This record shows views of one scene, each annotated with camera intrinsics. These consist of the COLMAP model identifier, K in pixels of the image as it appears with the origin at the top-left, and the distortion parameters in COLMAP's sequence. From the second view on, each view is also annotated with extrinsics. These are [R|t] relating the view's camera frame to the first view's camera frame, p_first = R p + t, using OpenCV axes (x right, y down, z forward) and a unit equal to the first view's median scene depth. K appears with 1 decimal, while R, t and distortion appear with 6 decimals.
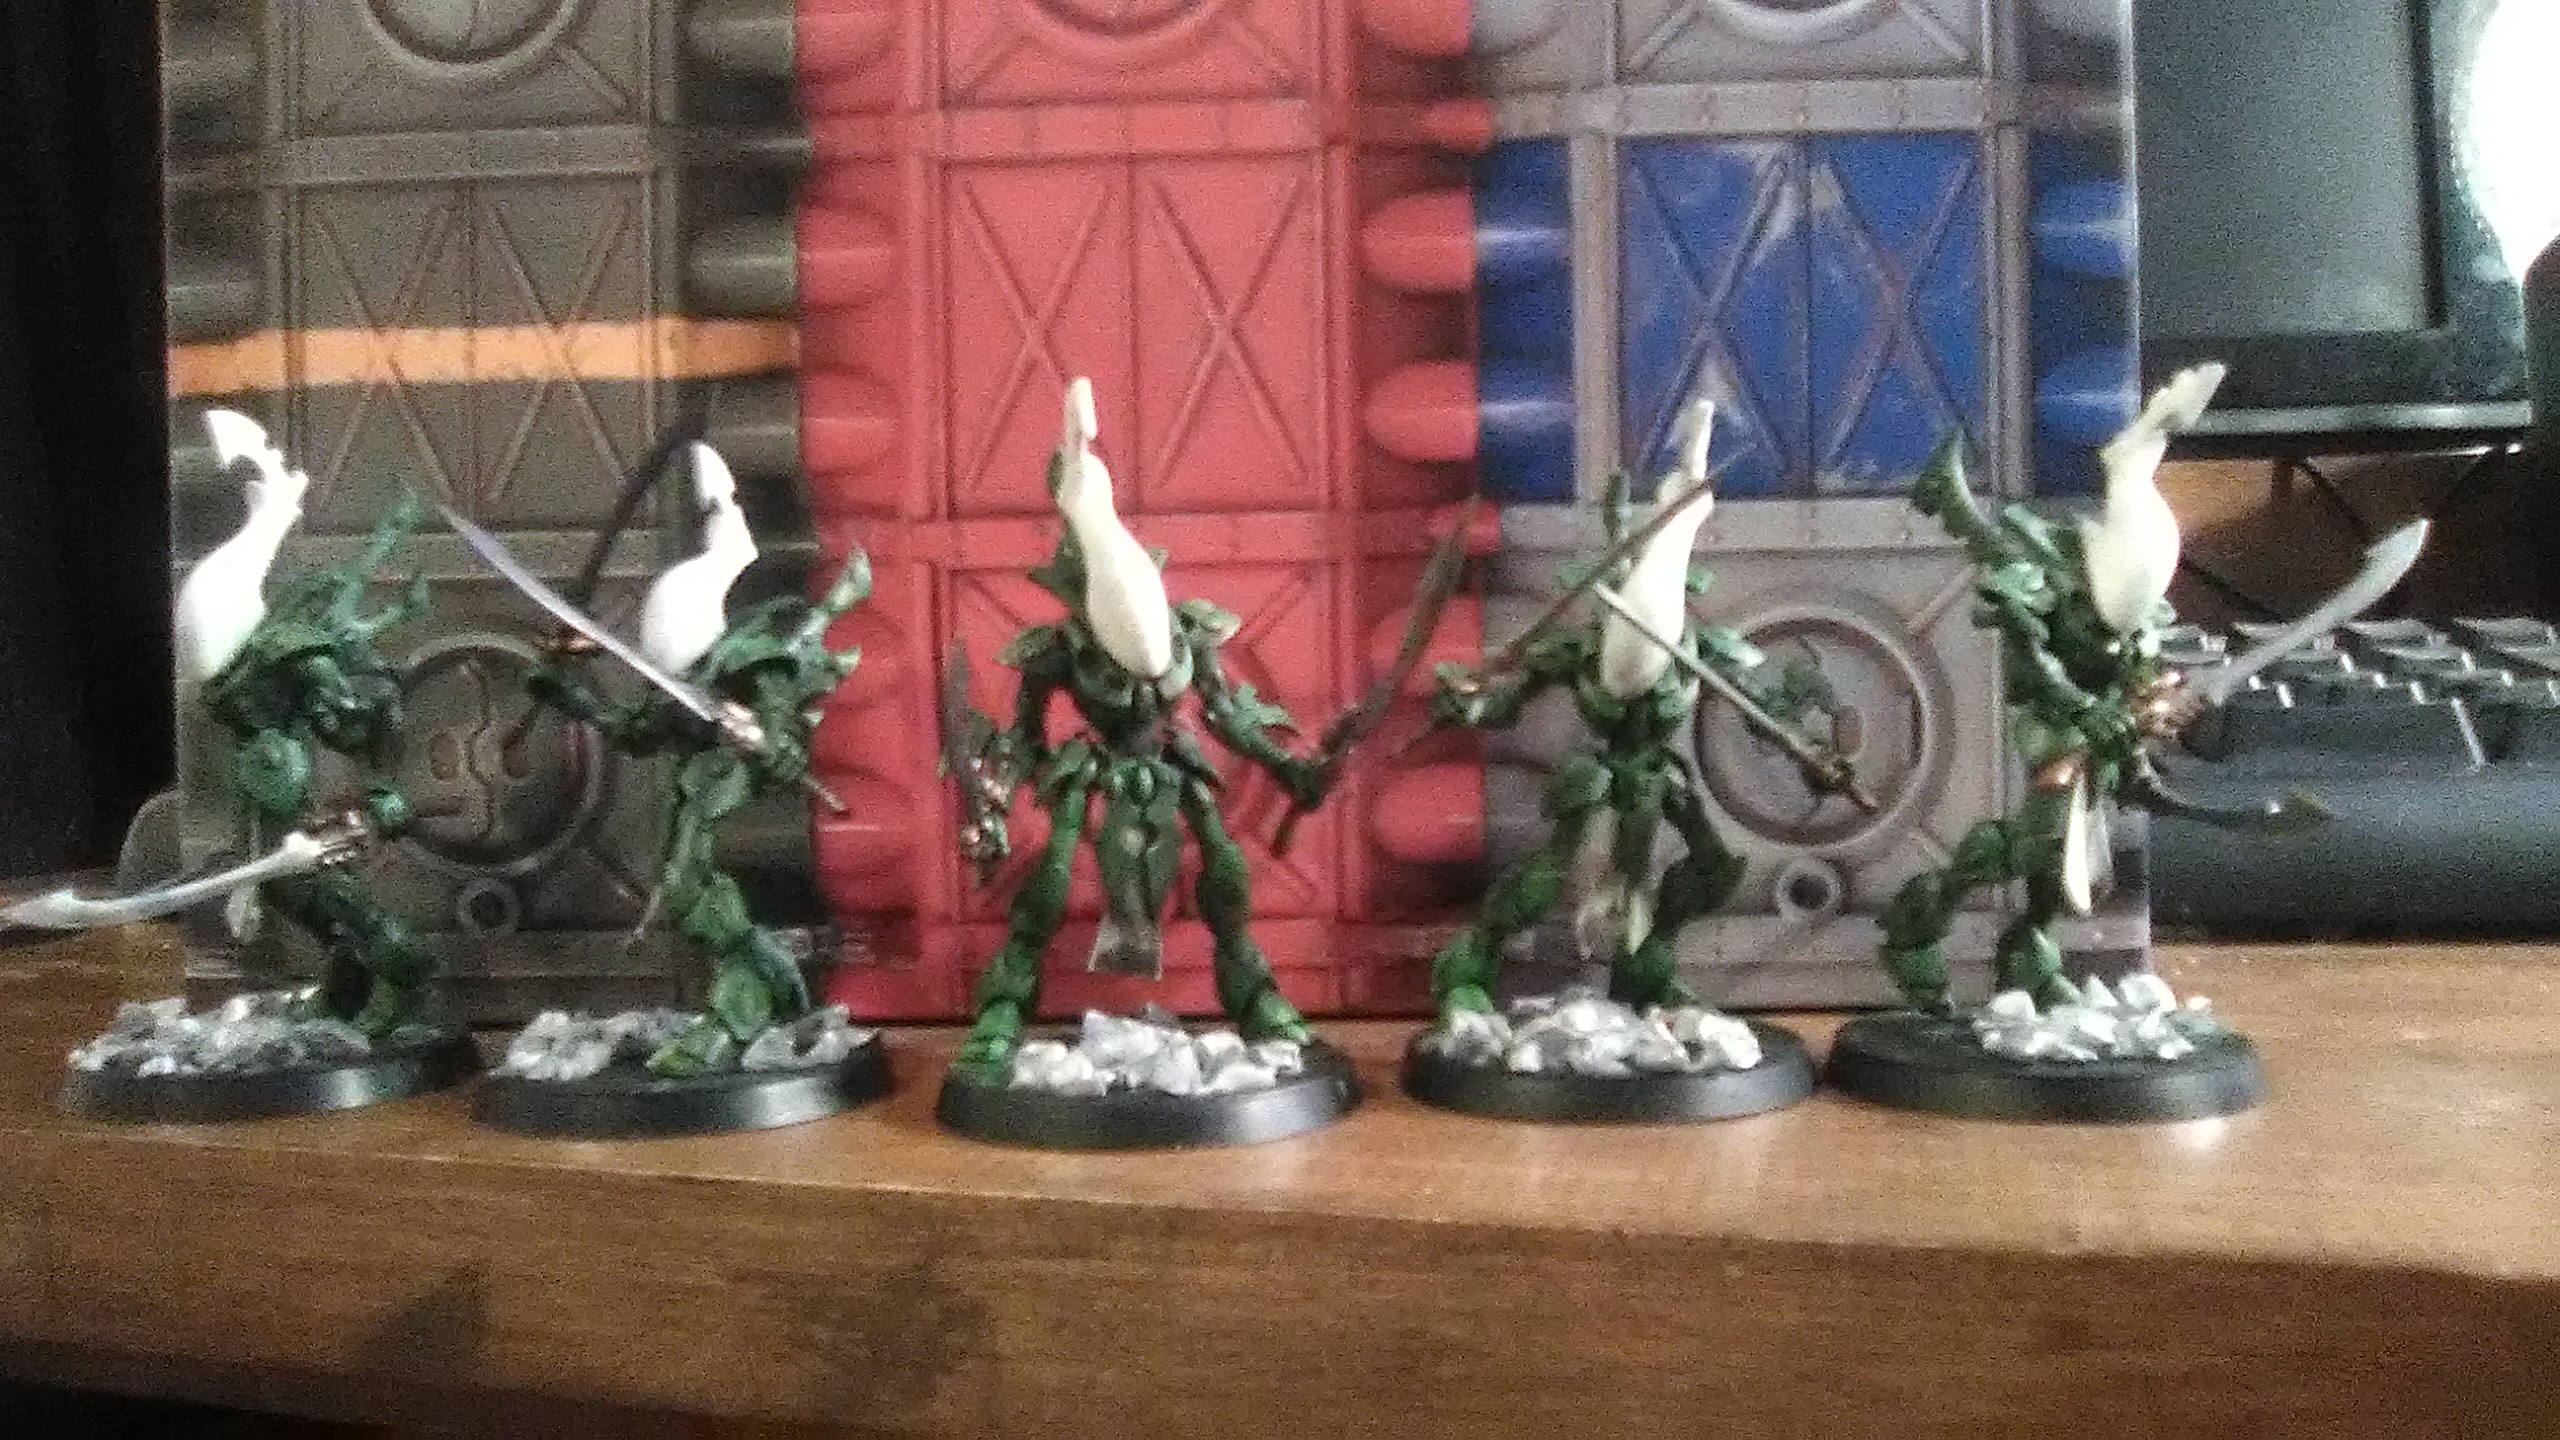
lens RADIAL K [[1712.3, 0, 1280.0], [0, 1712.3, 720.0], [0, 0, 1]] dist [0.005084, 0.001489]
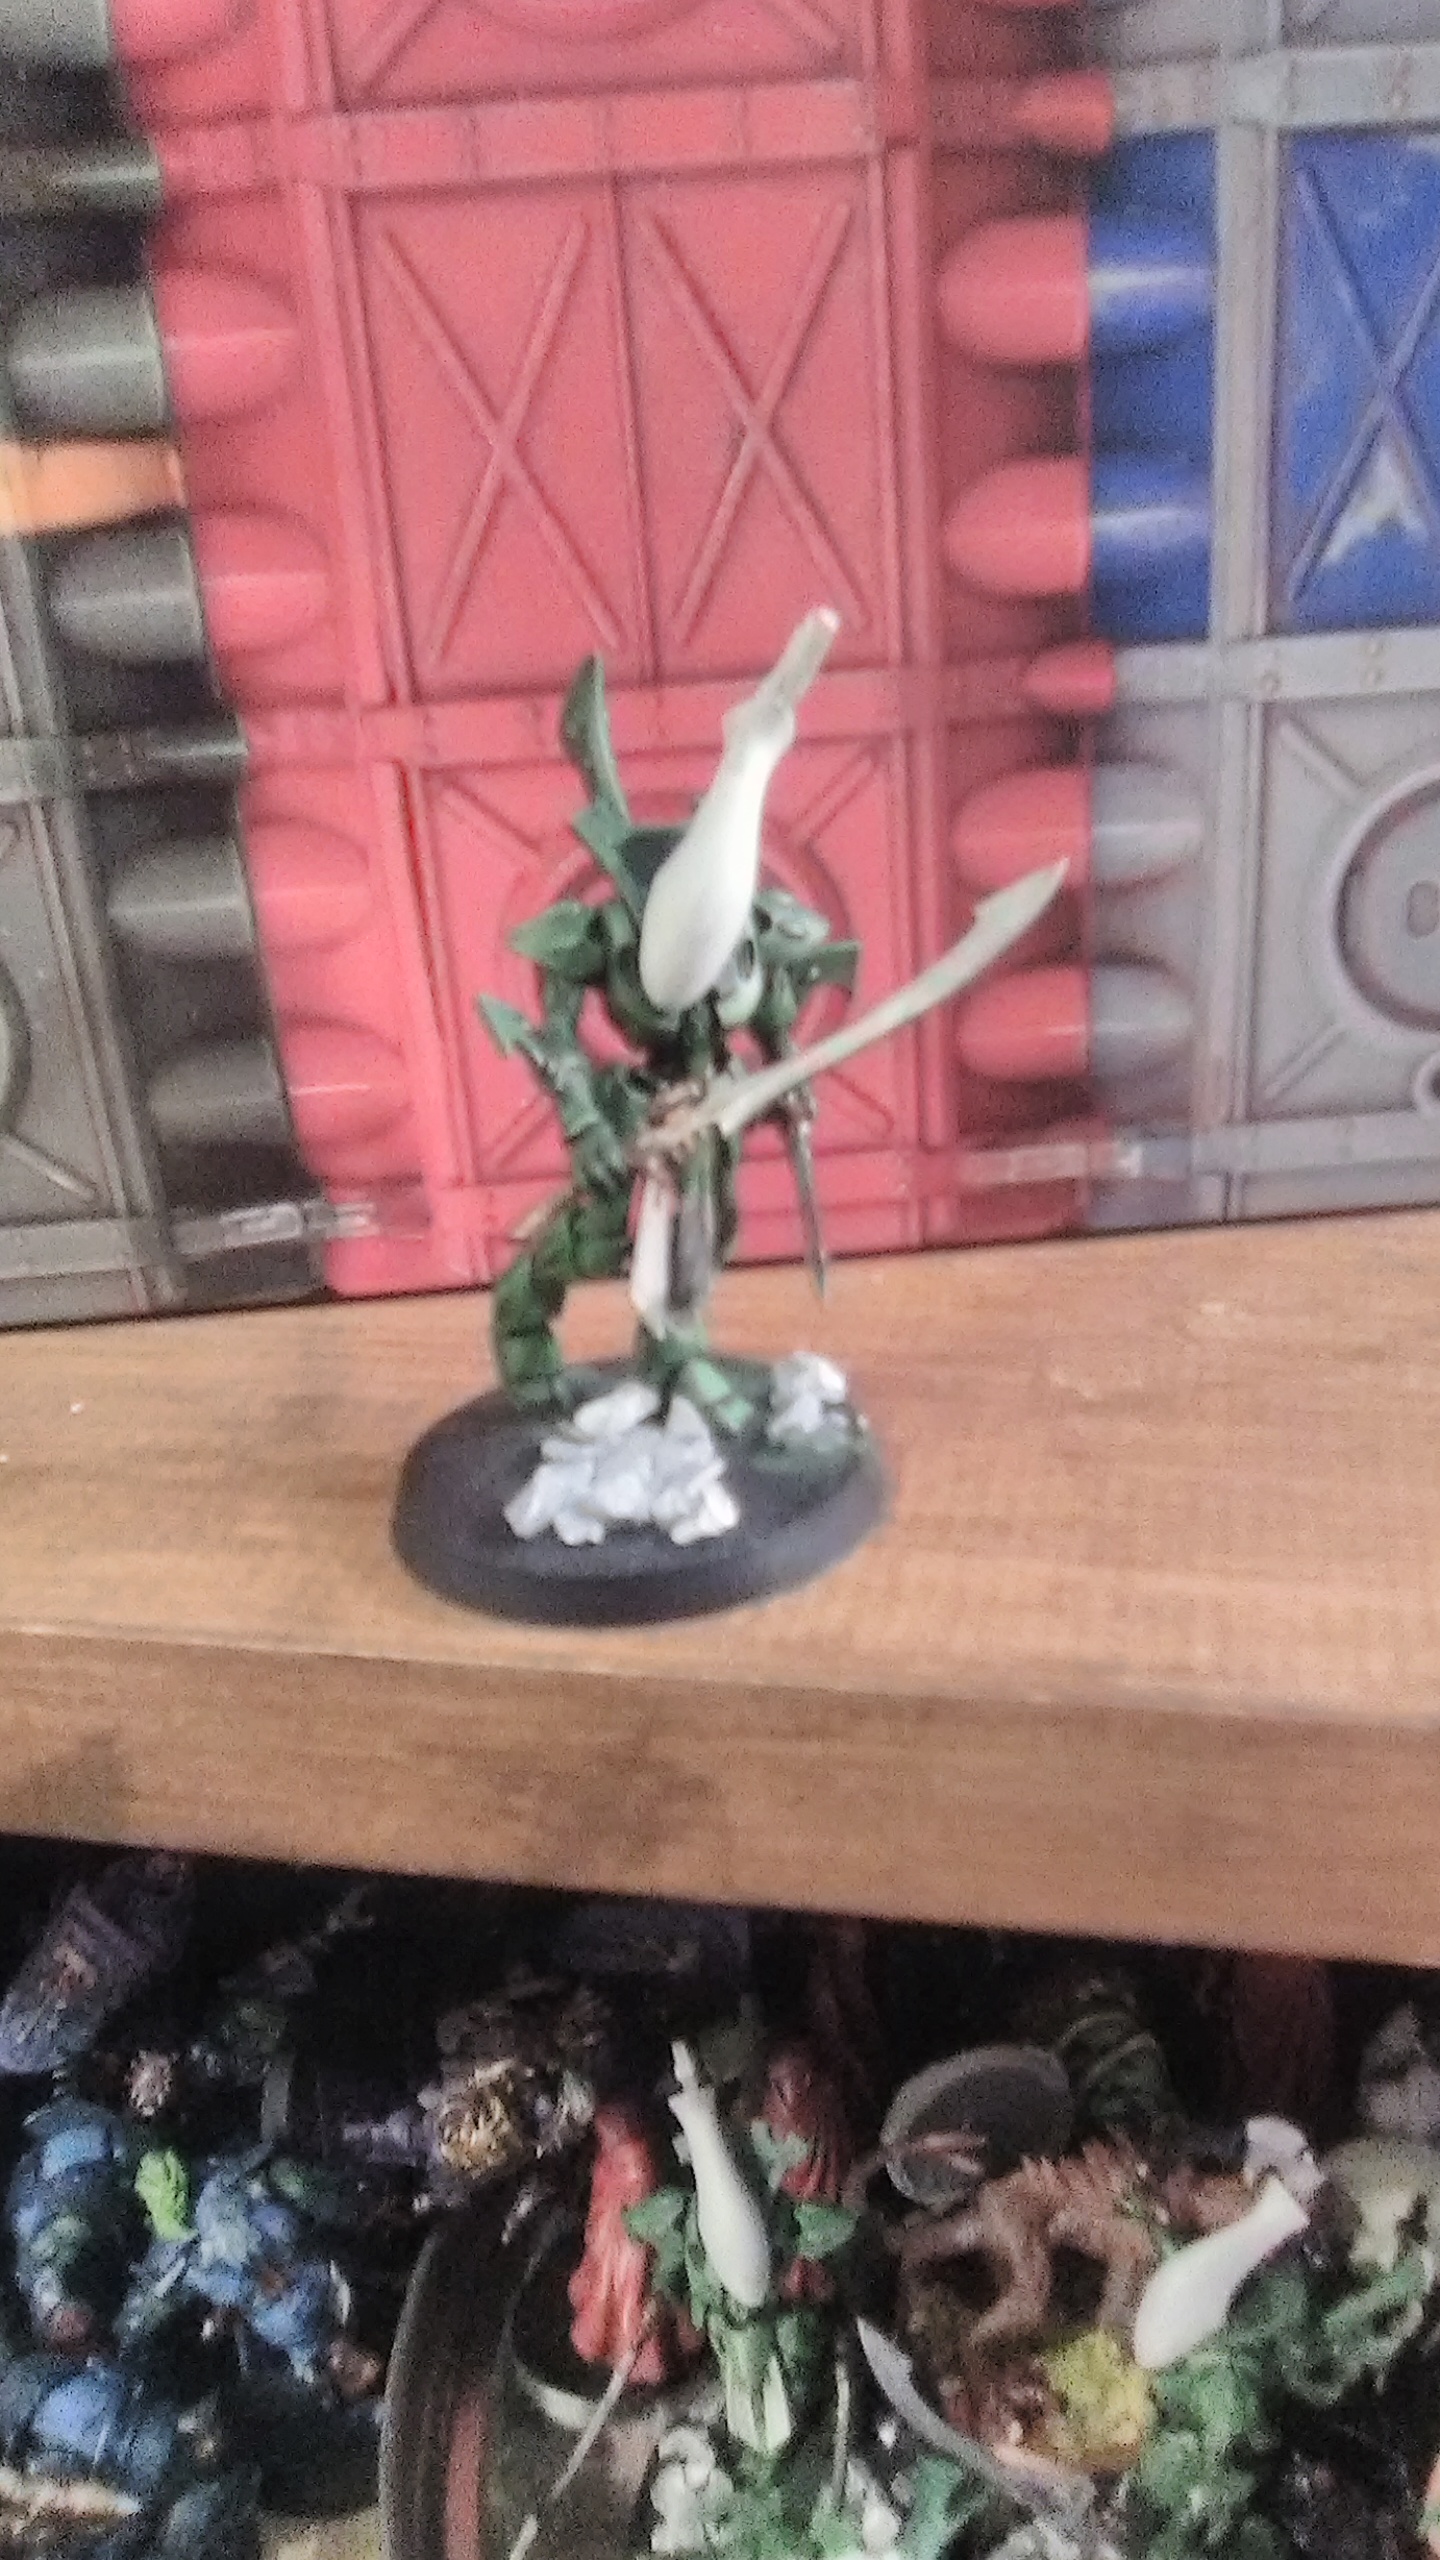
lens RADIAL K [[1961.3, 0, 720.0], [0, 1961.3, 1280.0], [0, 0, 1]] dist [-0.053639, 0.012622]
pose [[0.993543, -0.090558, 0.068351, -0.141856], [0.057601, 0.921628, 0.383777, -0.211492], [-0.097749, -0.377362, 0.920893, 0.075459]]
